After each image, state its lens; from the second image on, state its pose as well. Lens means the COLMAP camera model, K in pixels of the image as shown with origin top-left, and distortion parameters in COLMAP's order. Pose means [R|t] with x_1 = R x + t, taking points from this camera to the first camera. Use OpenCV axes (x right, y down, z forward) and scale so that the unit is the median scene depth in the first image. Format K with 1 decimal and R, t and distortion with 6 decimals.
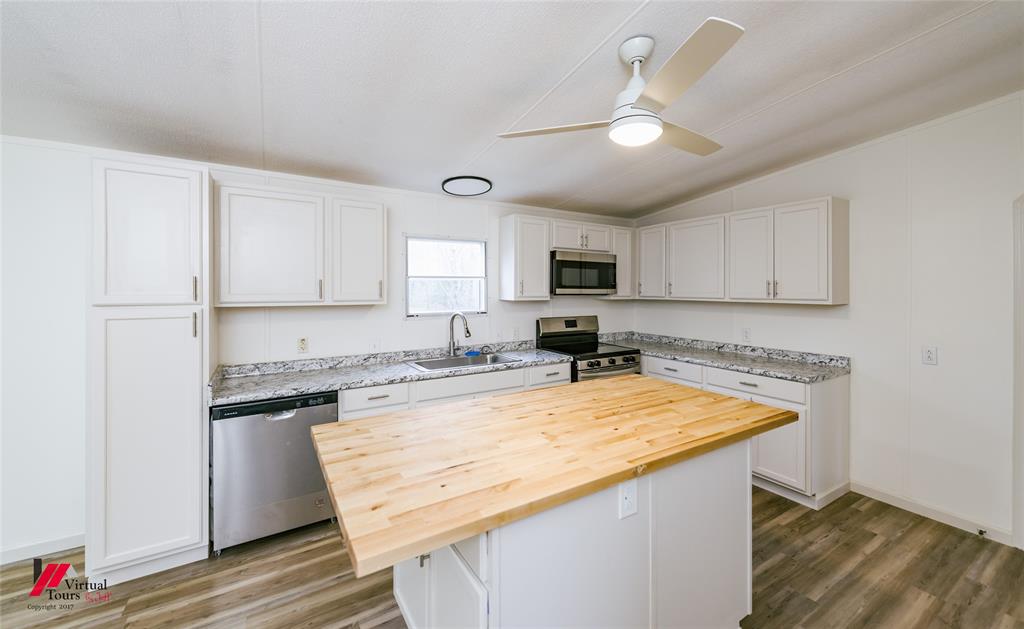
lens RADIAL K [[400.8, 0, 516.6], [0, 400.8, 289.2], [0, 0, 1]] dist [0.006332, -0.000760]
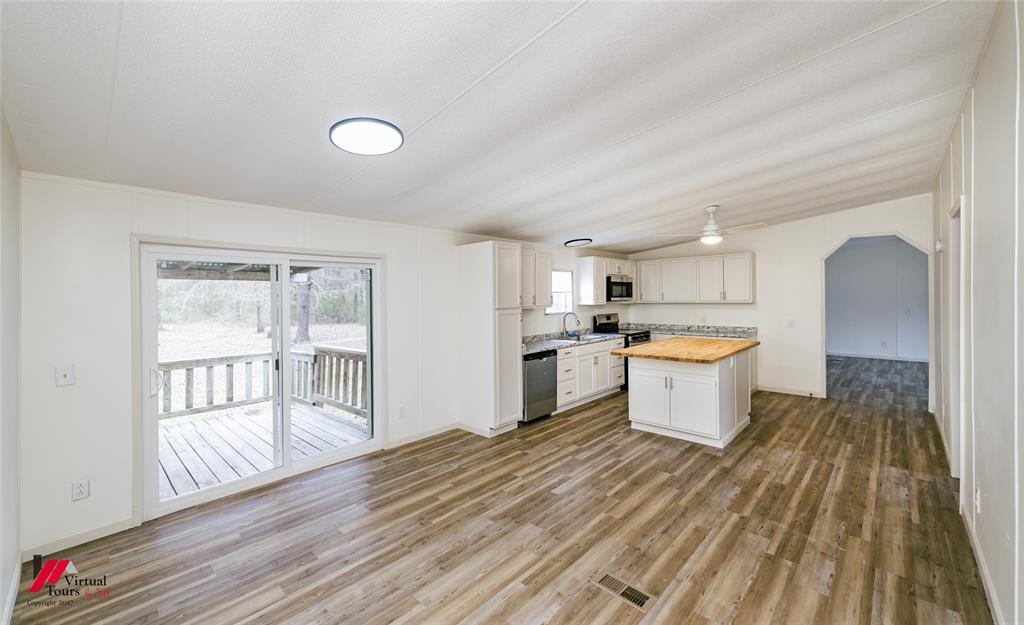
lens RADIAL K [[400.8, 0, 475.5], [0, 400.8, 298.4], [0, 0, 1]] dist [0.006332, -0.000760]
pose [[0.977514, -0.018547, 0.210052, -0.863699], [0.019037, 0.999819, -0.000311, -0.008813], [-0.210008, 0.004303, 0.977690, -0.619194]]
